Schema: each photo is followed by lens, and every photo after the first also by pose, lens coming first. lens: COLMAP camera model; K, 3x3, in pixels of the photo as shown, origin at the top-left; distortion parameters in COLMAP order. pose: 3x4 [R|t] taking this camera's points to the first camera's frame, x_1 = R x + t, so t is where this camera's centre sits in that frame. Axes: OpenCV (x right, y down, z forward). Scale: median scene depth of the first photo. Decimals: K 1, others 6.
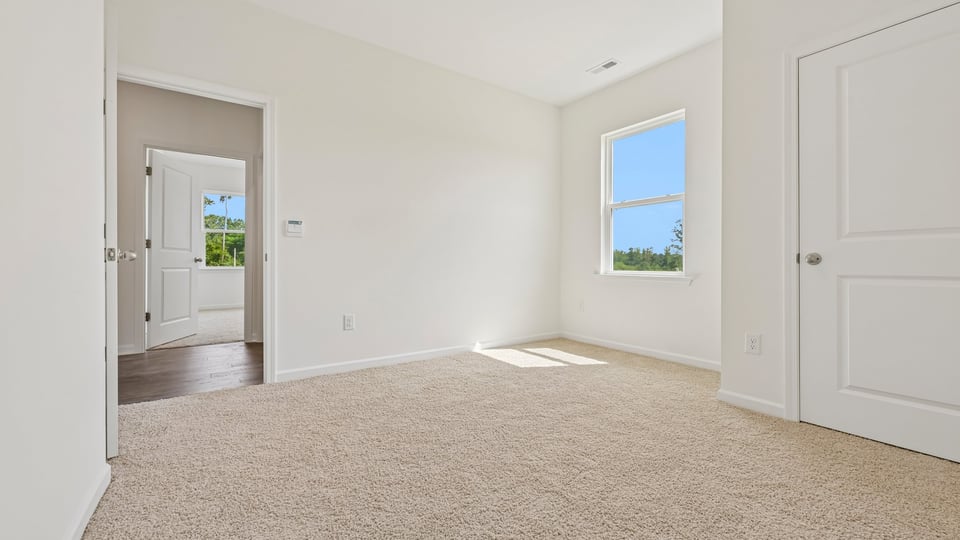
lens RADIAL K [[379.6, 0, 480.0], [0, 379.6, 270.0], [0, 0, 1]] dist [0.001086, 0.000169]
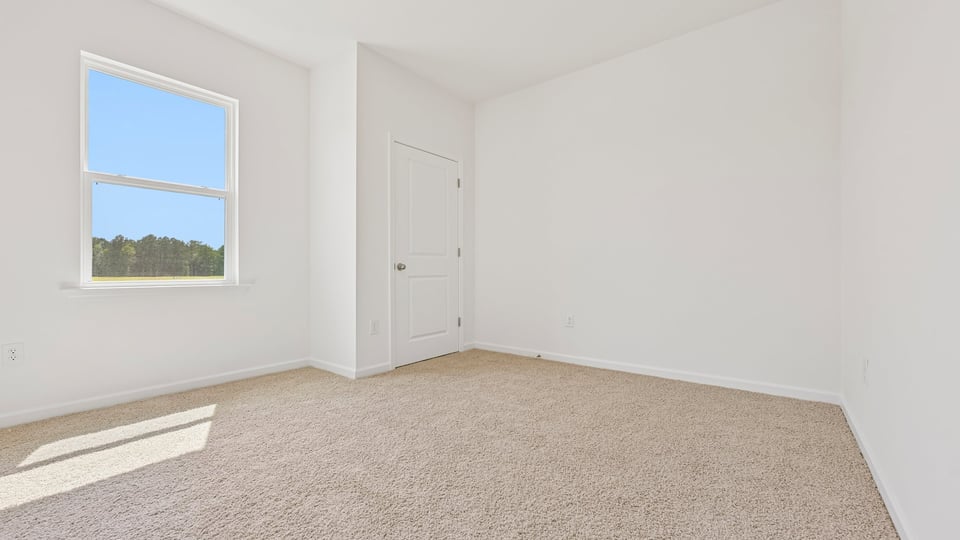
lens RADIAL K [[384.6, 0, 480.0], [0, 384.6, 270.0], [0, 0, 1]] dist [0.002110, 0.000163]
pose [[-0.277757, -0.004266, 0.960642, -0.692525], [0.015000, 0.999849, 0.008778, -0.020028], [-0.960534, 0.016848, -0.277651, 0.939210]]
